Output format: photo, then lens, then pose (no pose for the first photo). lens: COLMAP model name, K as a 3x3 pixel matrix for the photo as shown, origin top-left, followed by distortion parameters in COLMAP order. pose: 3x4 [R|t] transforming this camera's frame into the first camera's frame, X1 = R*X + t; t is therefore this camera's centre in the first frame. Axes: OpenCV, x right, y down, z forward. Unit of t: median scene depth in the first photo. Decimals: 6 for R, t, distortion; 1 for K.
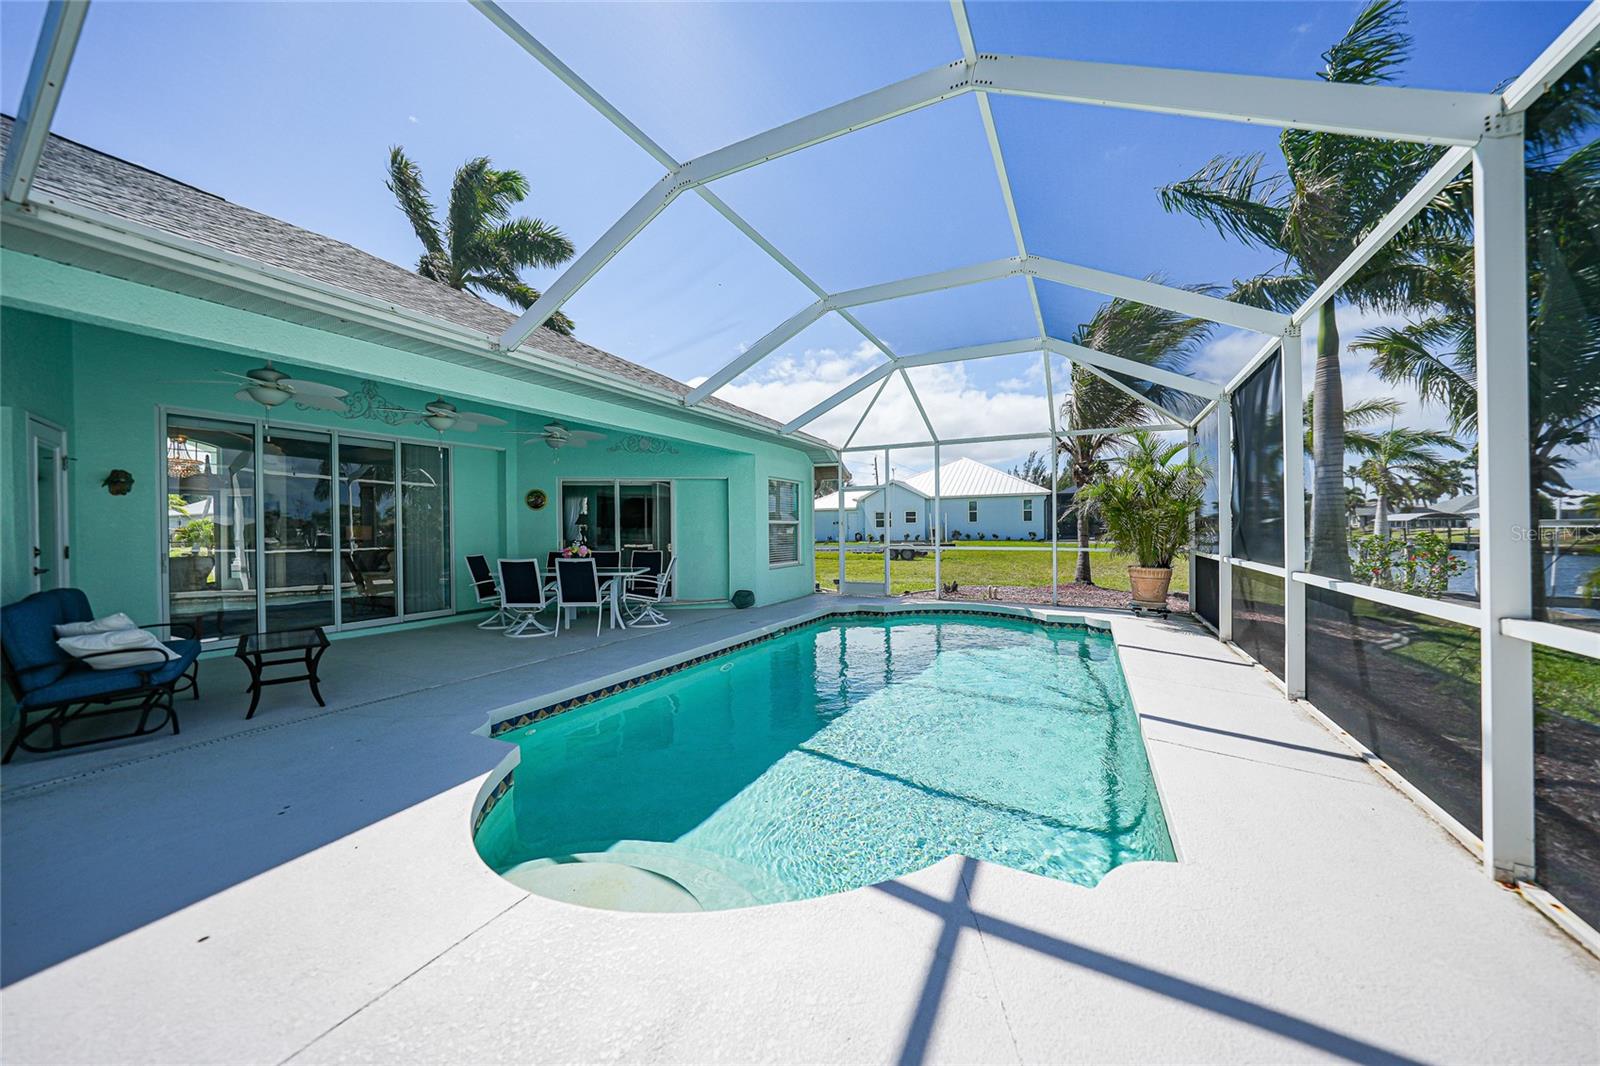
lens RADIAL K [[548.1, 0, 800.0], [0, 548.1, 533.0], [0, 0, 1]] dist [-0.027393, 0.005157]
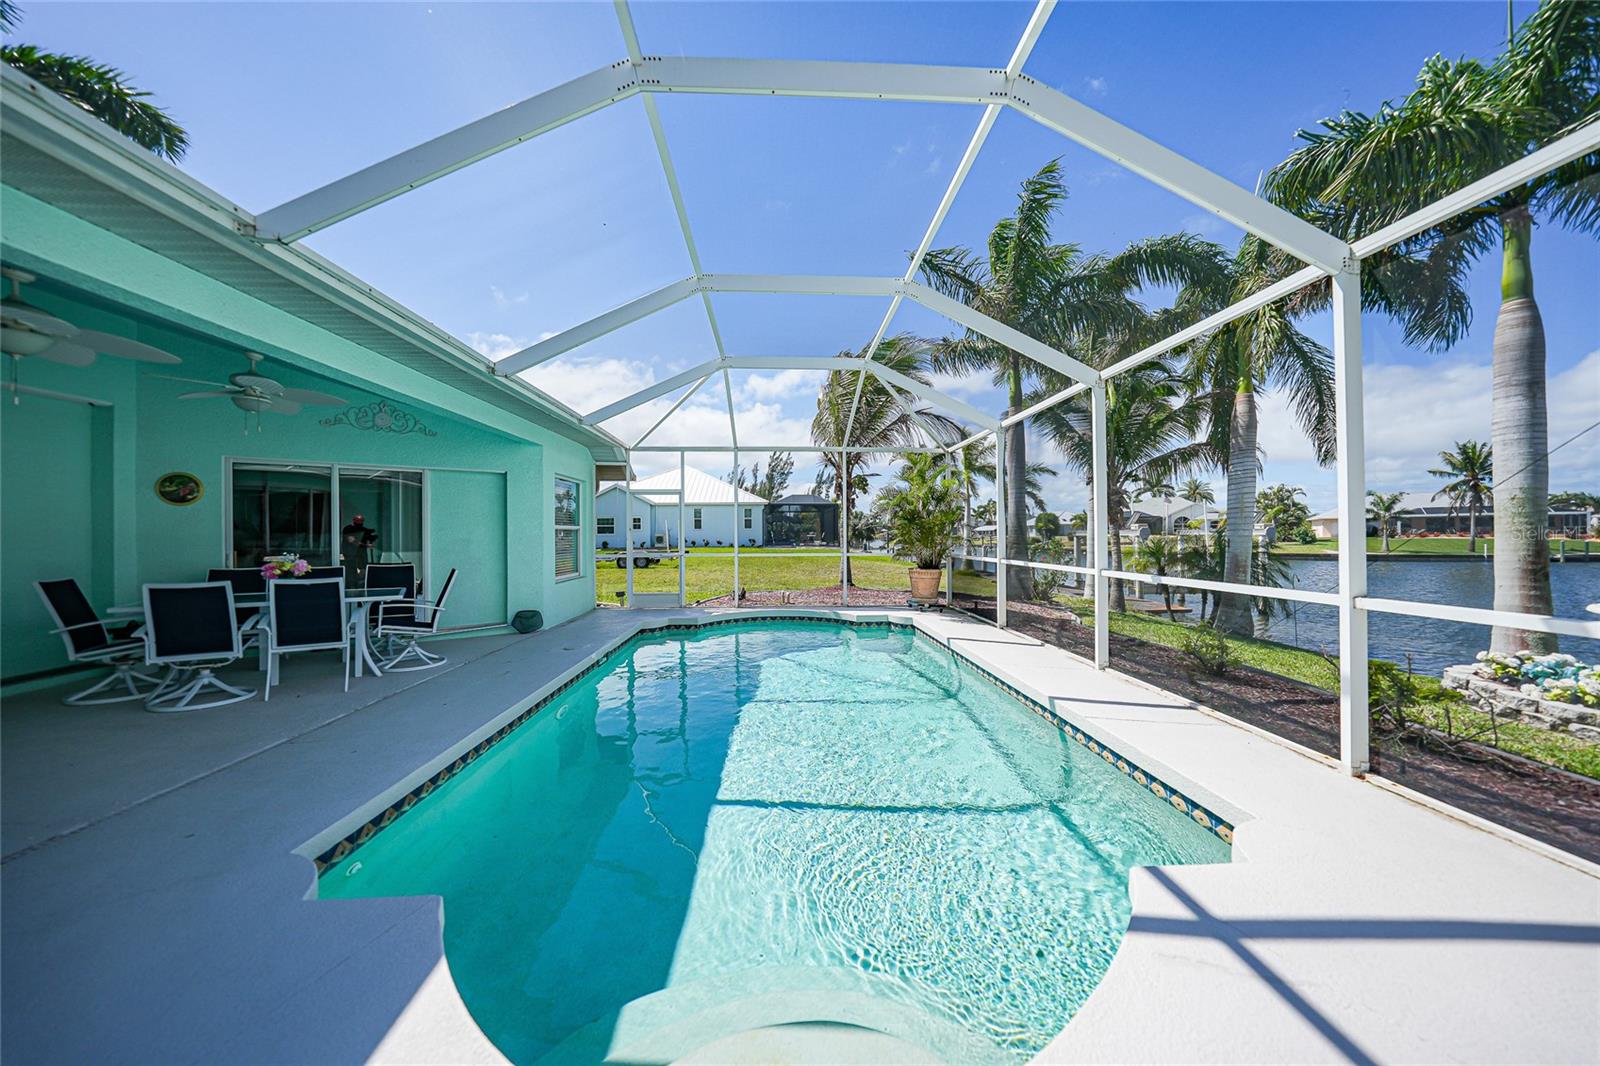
lens RADIAL K [[548.1, 0, 800.0], [0, 548.1, 533.0], [0, 0, 1]] dist [-0.027393, 0.005157]
pose [[0.869969, 0.004617, 0.493085, -0.174763], [0.001506, 0.999927, -0.012021, -0.000800], [-0.493104, 0.011200, 0.869898, 0.106852]]
